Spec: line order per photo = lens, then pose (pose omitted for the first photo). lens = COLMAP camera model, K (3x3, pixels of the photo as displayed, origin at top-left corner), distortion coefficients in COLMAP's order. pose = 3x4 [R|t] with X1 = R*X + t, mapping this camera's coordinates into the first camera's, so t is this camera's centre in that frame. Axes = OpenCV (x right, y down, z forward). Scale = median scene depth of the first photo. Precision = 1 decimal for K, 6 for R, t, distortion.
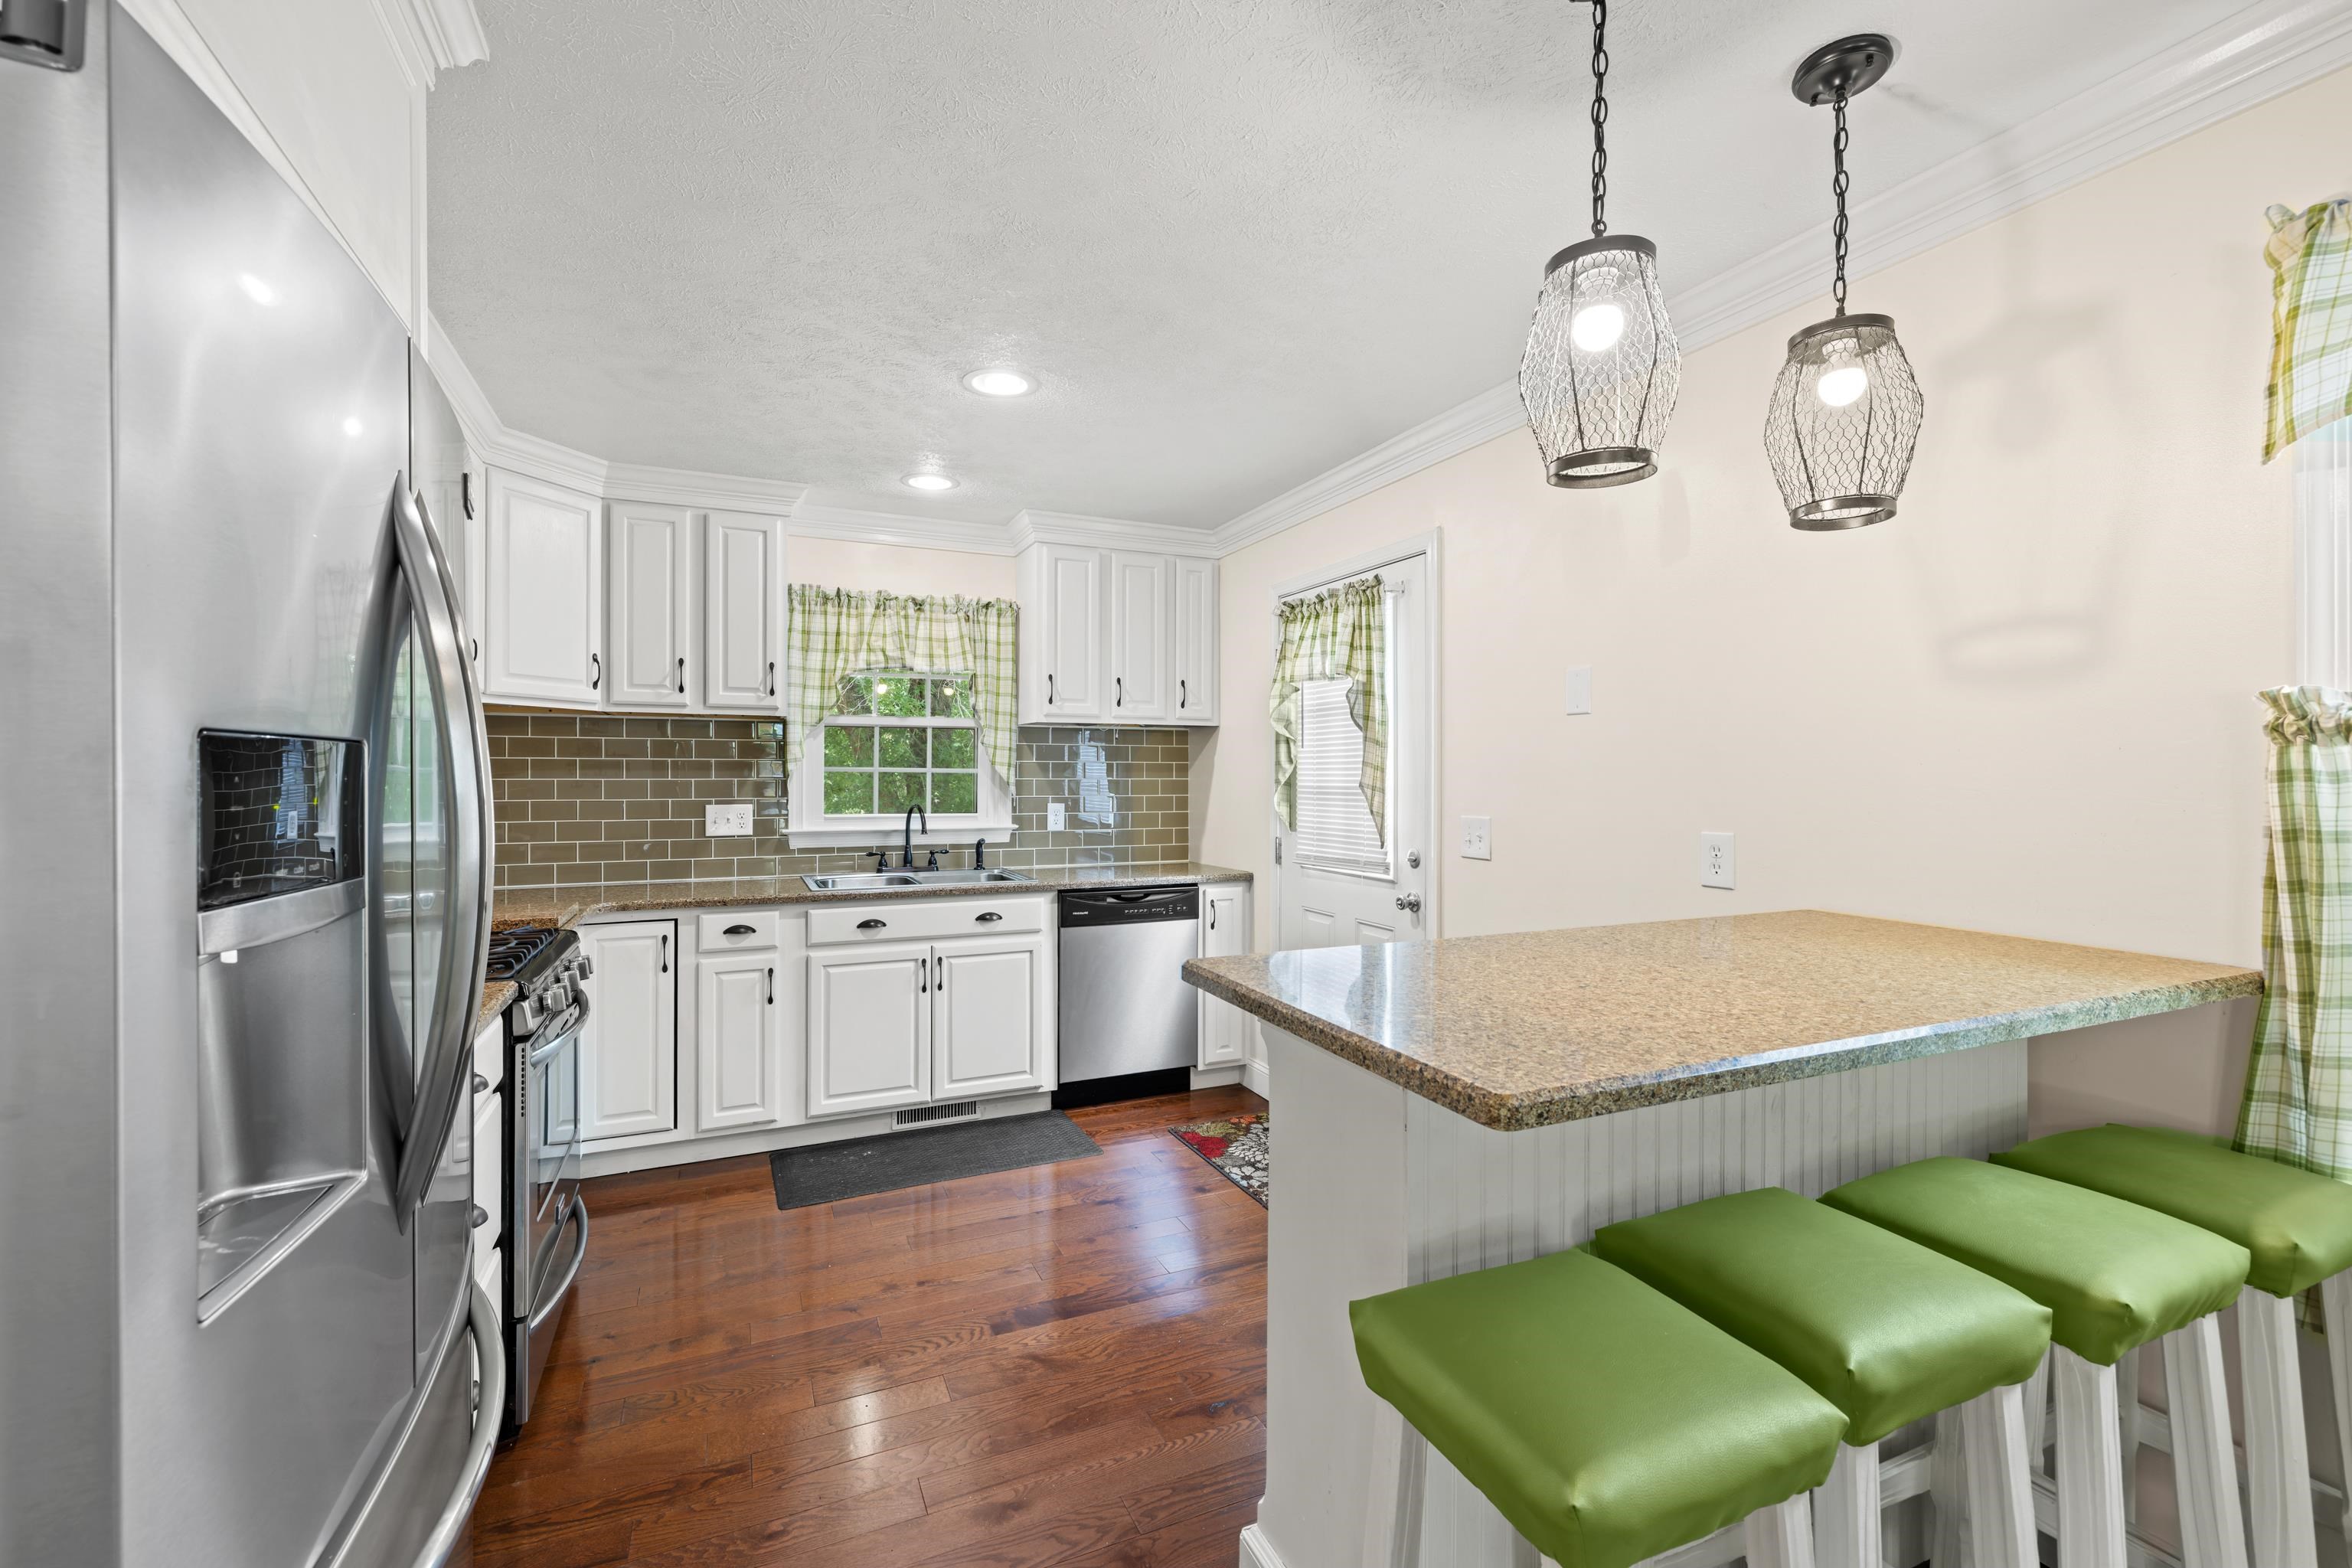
lens RADIAL K [[989.4, 0, 1174.5], [0, 989.4, 778.1], [0, 0, 1]] dist [0.000987, 0.000275]
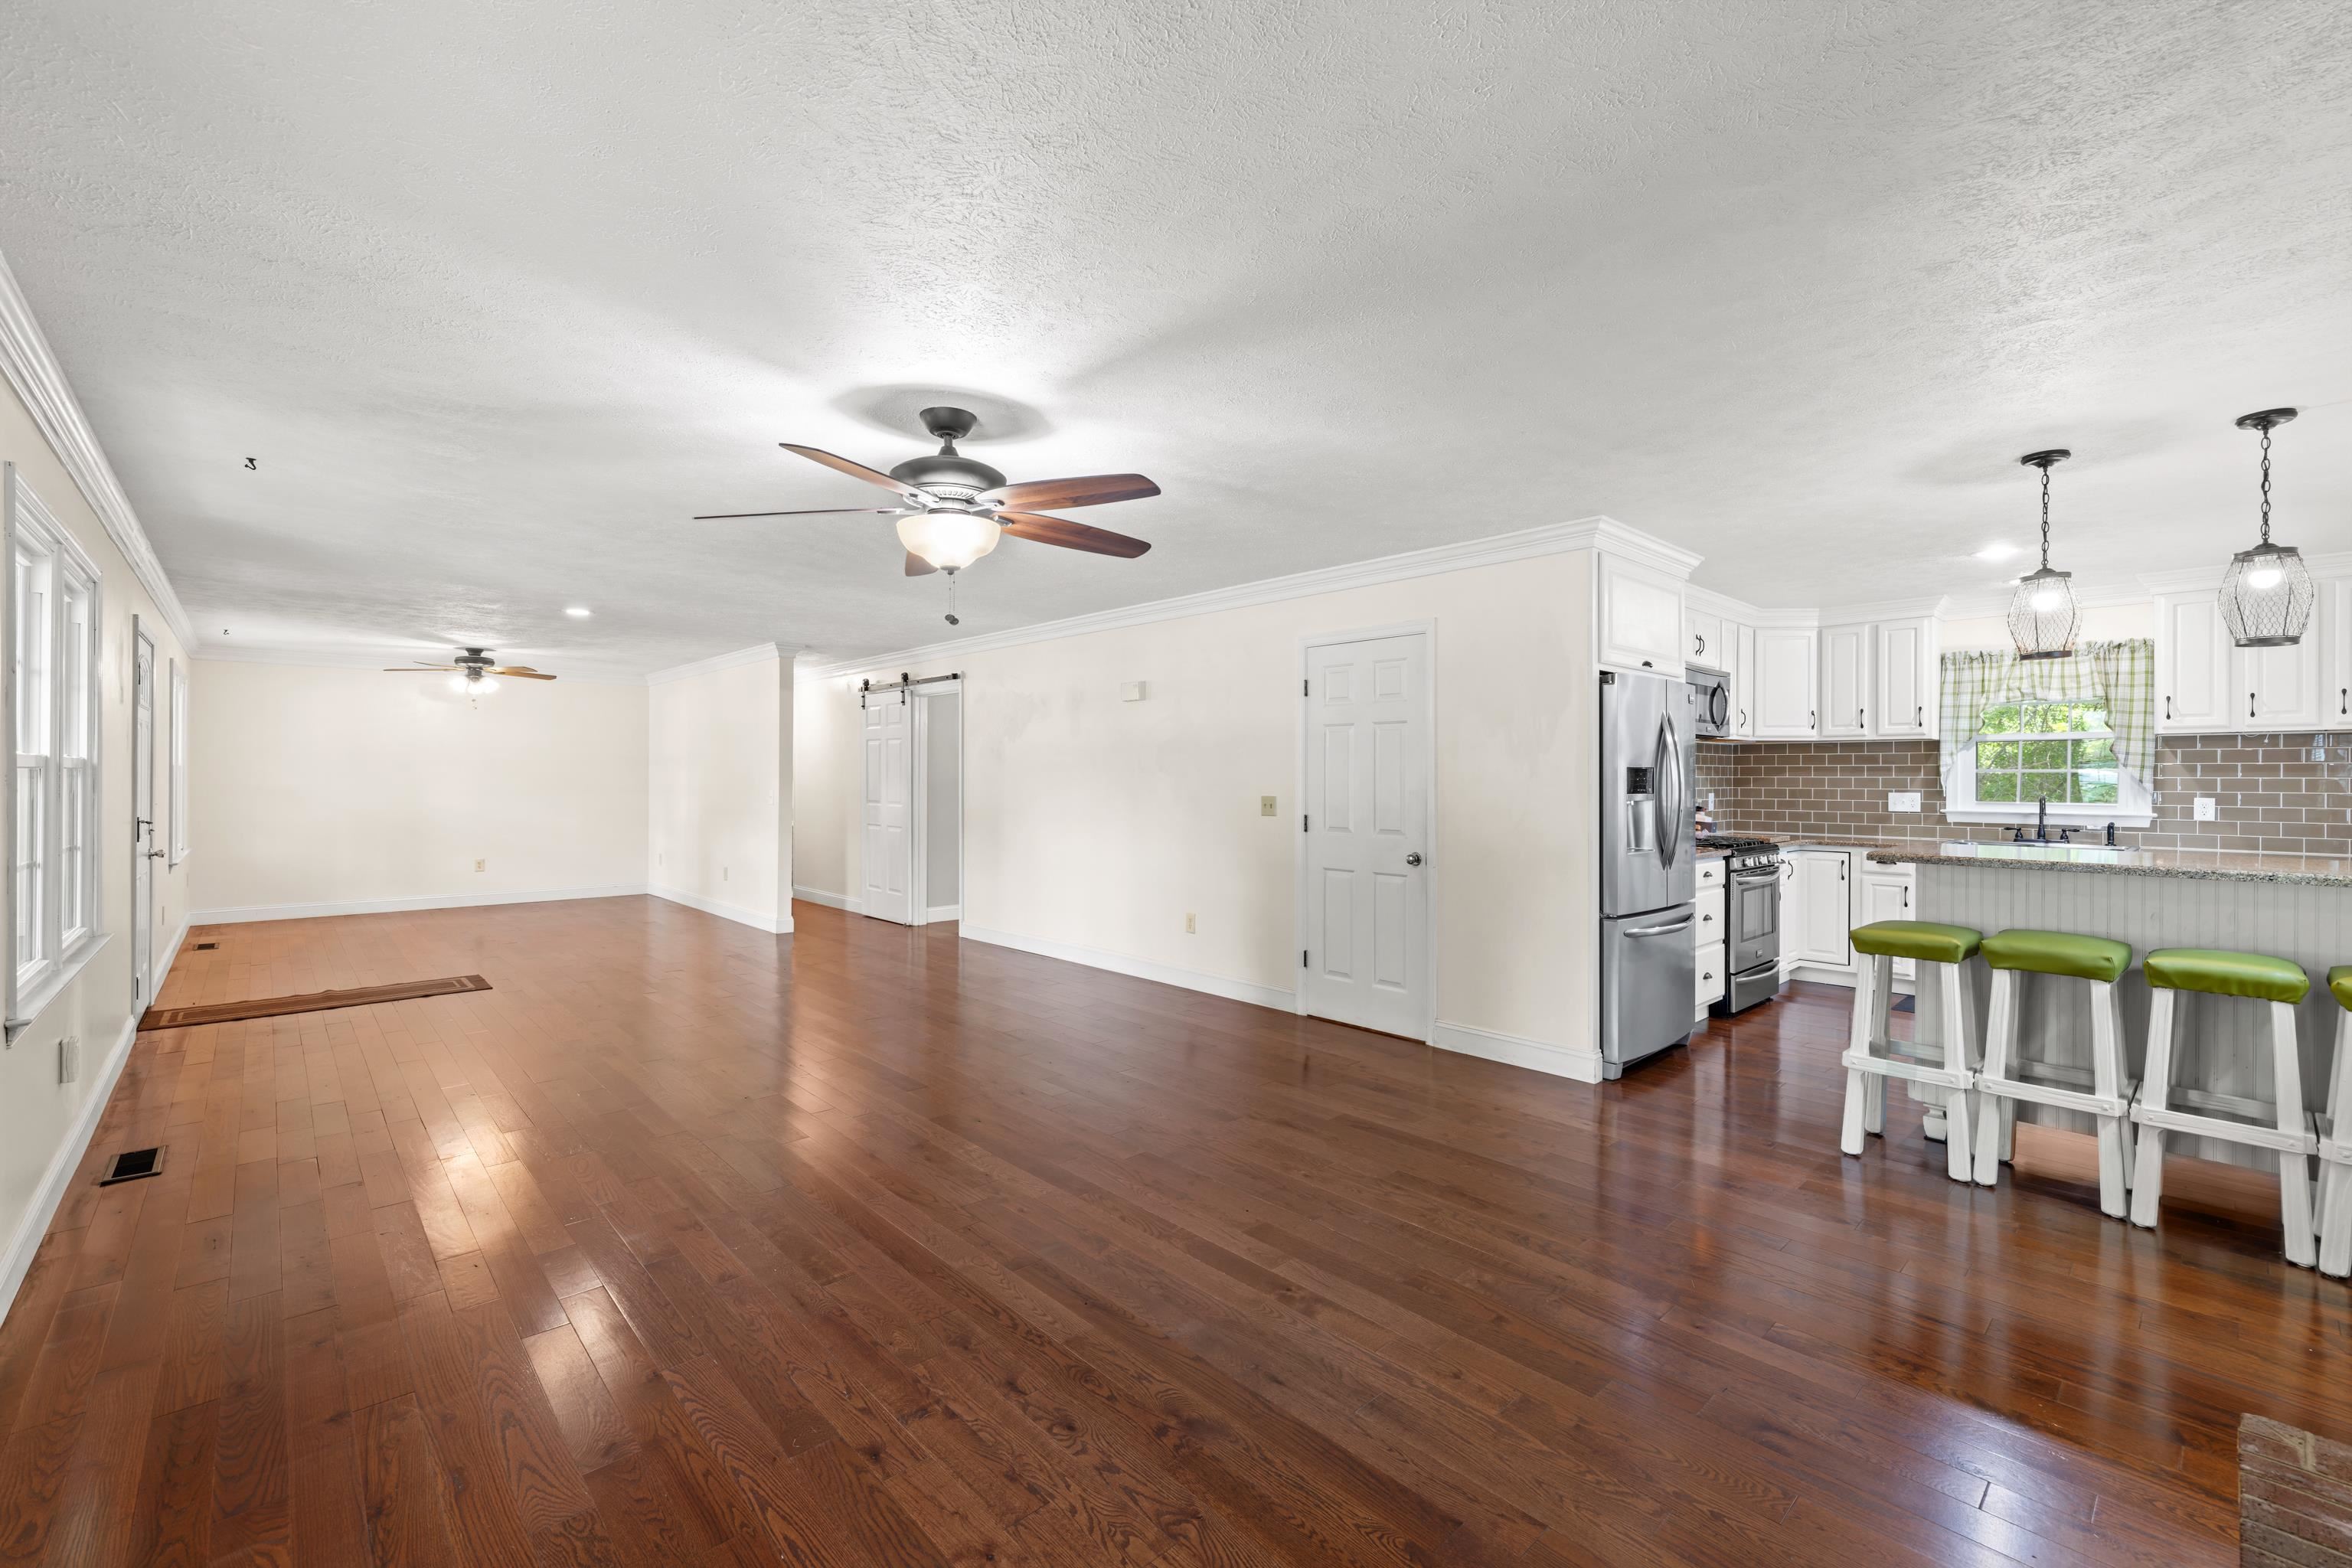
lens RADIAL K [[989.4, 0, 1173.3], [0, 989.4, 777.8], [0, 0, 1]] dist [0.000987, 0.000275]
pose [[0.313452, 0.002030, -0.949602, 0.787583], [-0.003231, 0.999994, 0.001071, 0.004514], [0.949598, 0.002733, 0.313457, -0.717440]]
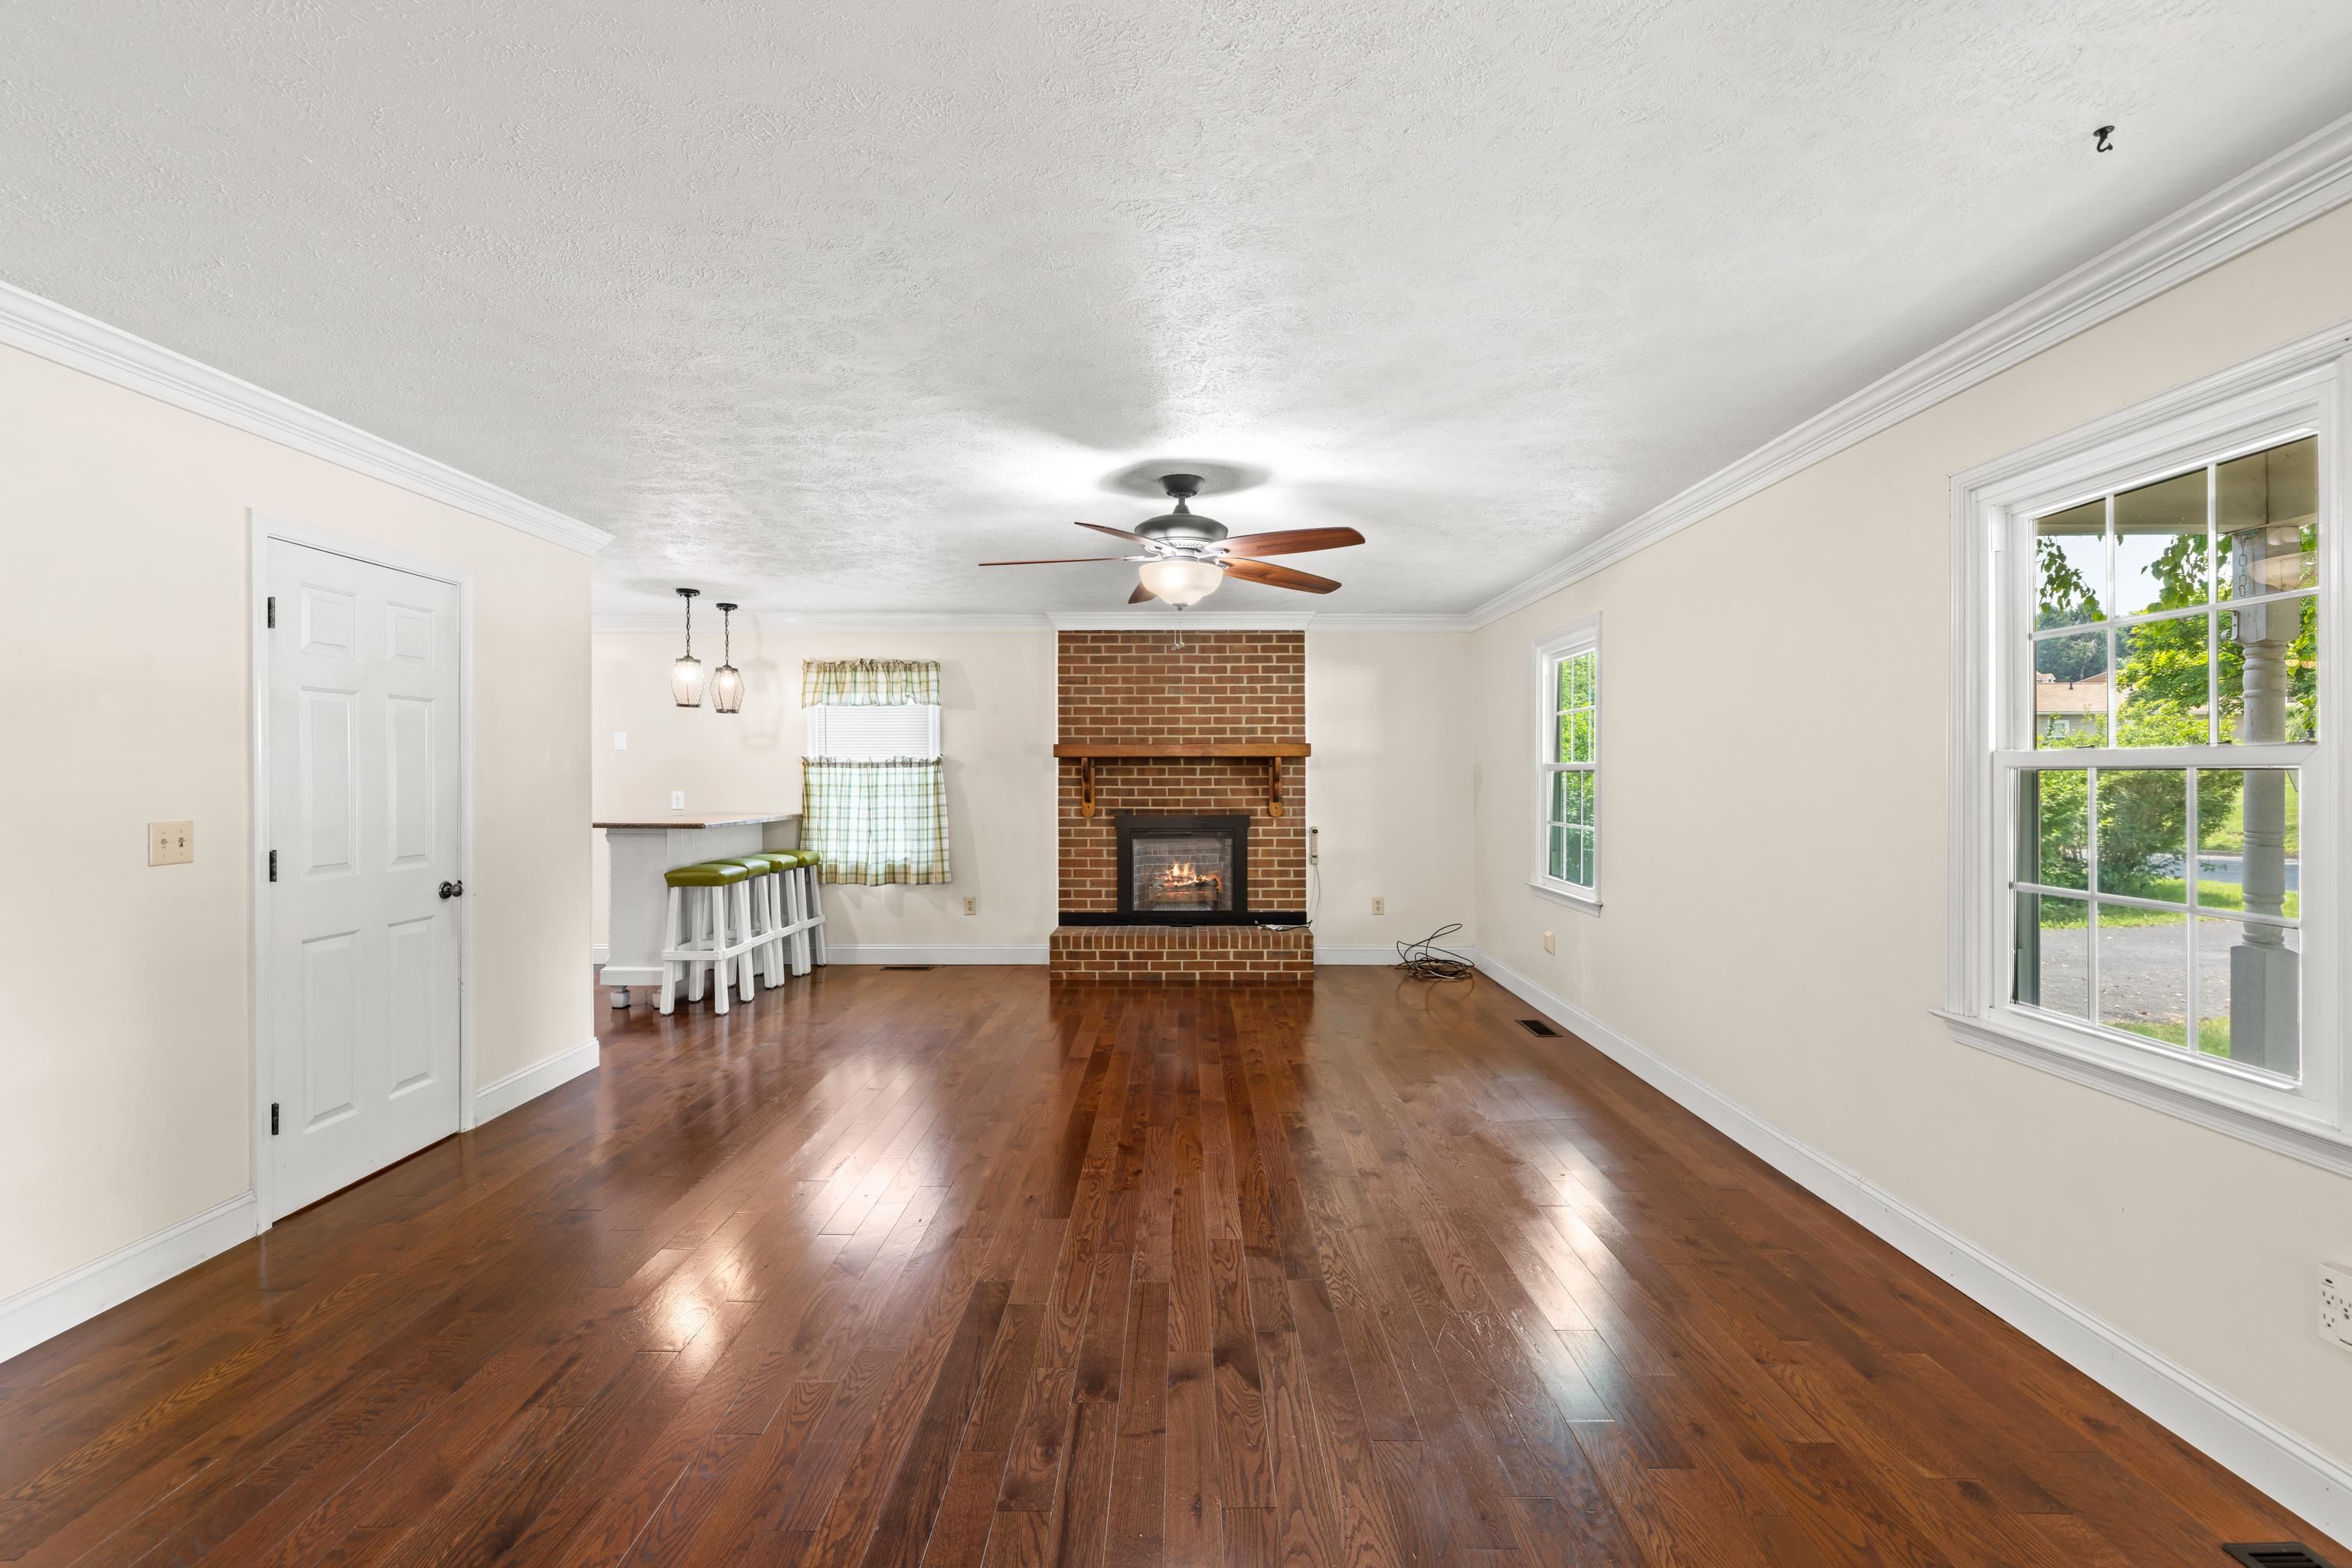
lens RADIAL K [[989.4, 0, 1183.0], [0, 989.4, 782.0], [0, 0, 1]] dist [0.000987, 0.000275]
pose [[0.412754, -0.009375, 0.910794, -0.997875], [0.003648, 0.999956, 0.008639, 0.002175], [-0.910835, -0.000243, 0.412770, -1.057995]]
